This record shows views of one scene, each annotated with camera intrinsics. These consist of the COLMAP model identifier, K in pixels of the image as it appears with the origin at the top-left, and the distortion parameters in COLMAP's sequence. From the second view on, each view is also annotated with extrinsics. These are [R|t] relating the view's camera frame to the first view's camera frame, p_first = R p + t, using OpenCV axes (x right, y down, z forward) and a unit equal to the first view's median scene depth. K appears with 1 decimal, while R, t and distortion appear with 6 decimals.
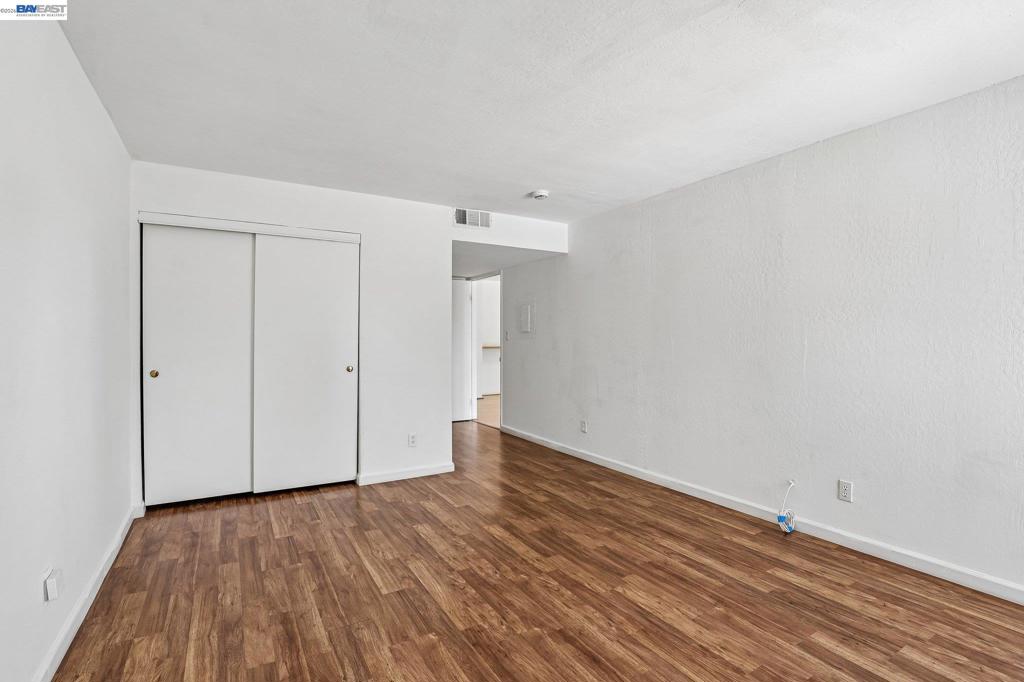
lens RADIAL K [[479.7, 0, 505.3], [0, 479.7, 336.5], [0, 0, 1]] dist [-0.033997, 0.001541]
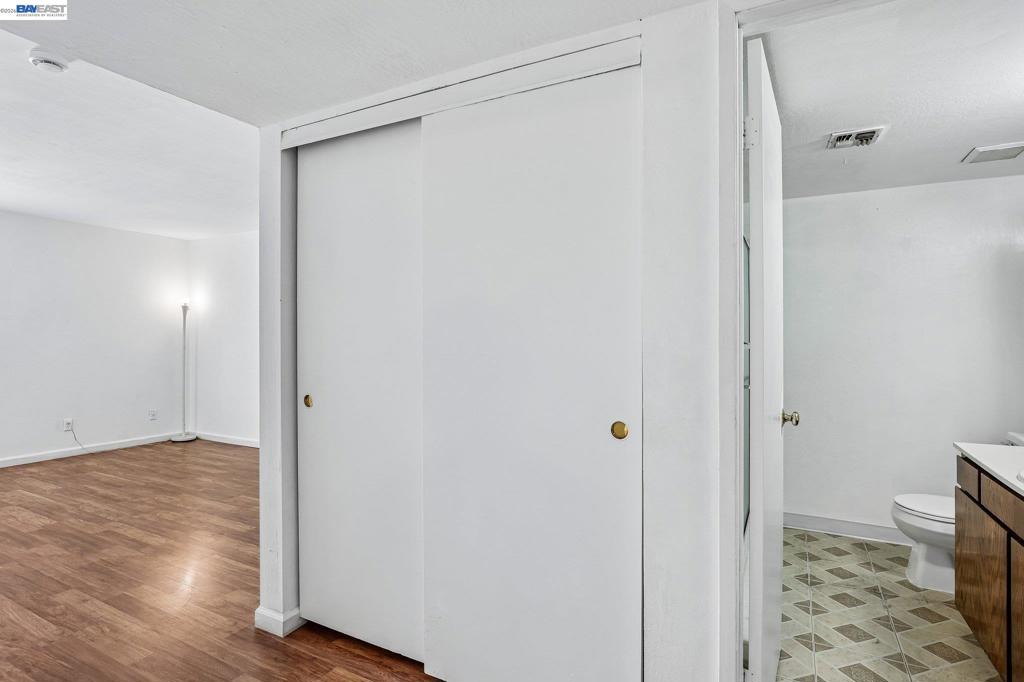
lens RADIAL K [[524.2, 0, 506.2], [0, 524.2, 337.9], [0, 0, 1]] dist [-0.026609, 0.006713]
pose [[-0.854870, 0.002411, -0.518837, -0.086446], [0.003045, 0.999995, -0.000370, 0.007150], [0.518833, -0.001896, -0.854873, 2.440126]]
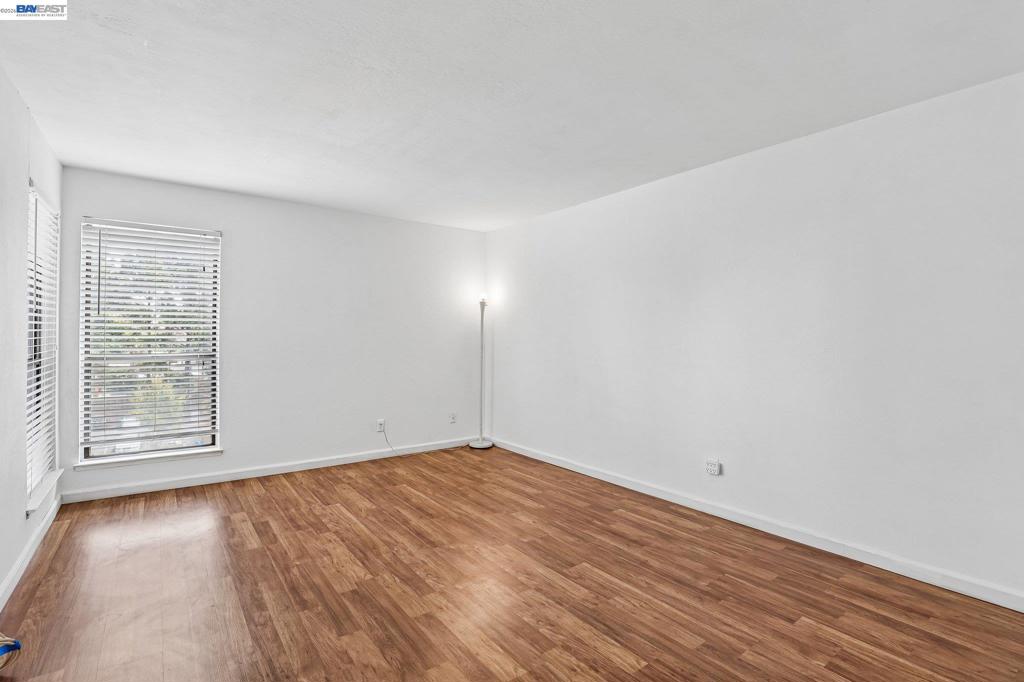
lens RADIAL K [[479.7, 0, 513.8], [0, 479.7, 337.3], [0, 0, 1]] dist [-0.033997, 0.001541]
pose [[-0.992955, -0.004004, -0.118422, 0.040099], [-0.004307, 0.999988, 0.002298, 0.001126], [0.118412, 0.002791, -0.992961, 1.723594]]
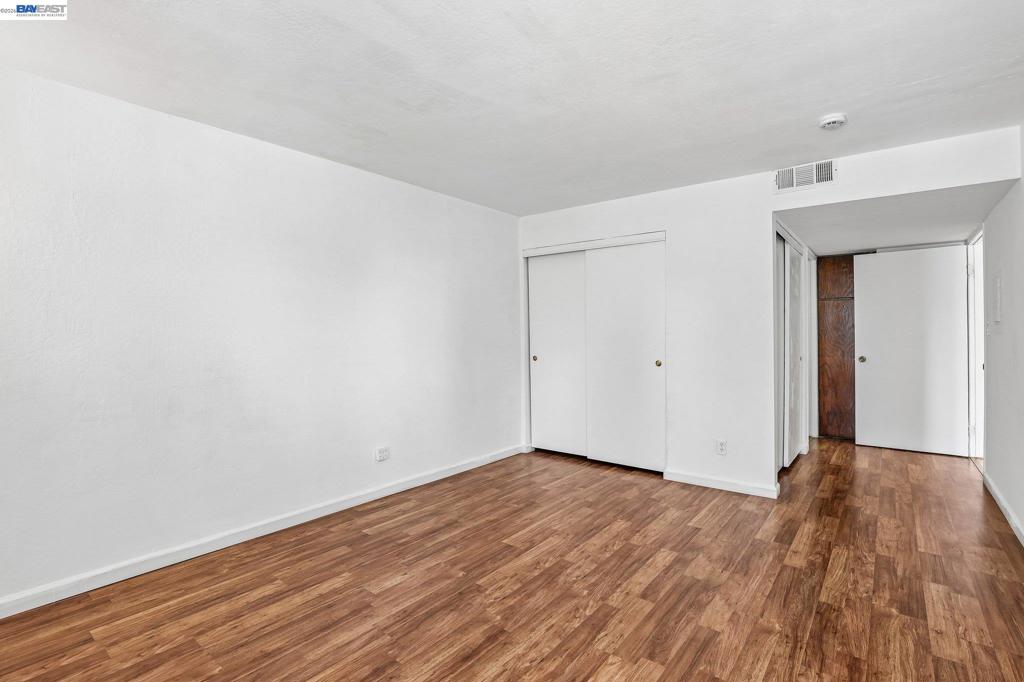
lens RADIAL K [[479.7, 0, 513.1], [0, 479.7, 338.4], [0, 0, 1]] dist [-0.033997, 0.001541]
pose [[0.359061, 0.008322, -0.933277, 0.745983], [0.008067, 0.999895, 0.012019, -0.002316], [0.933279, -0.011844, 0.358956, 0.478495]]
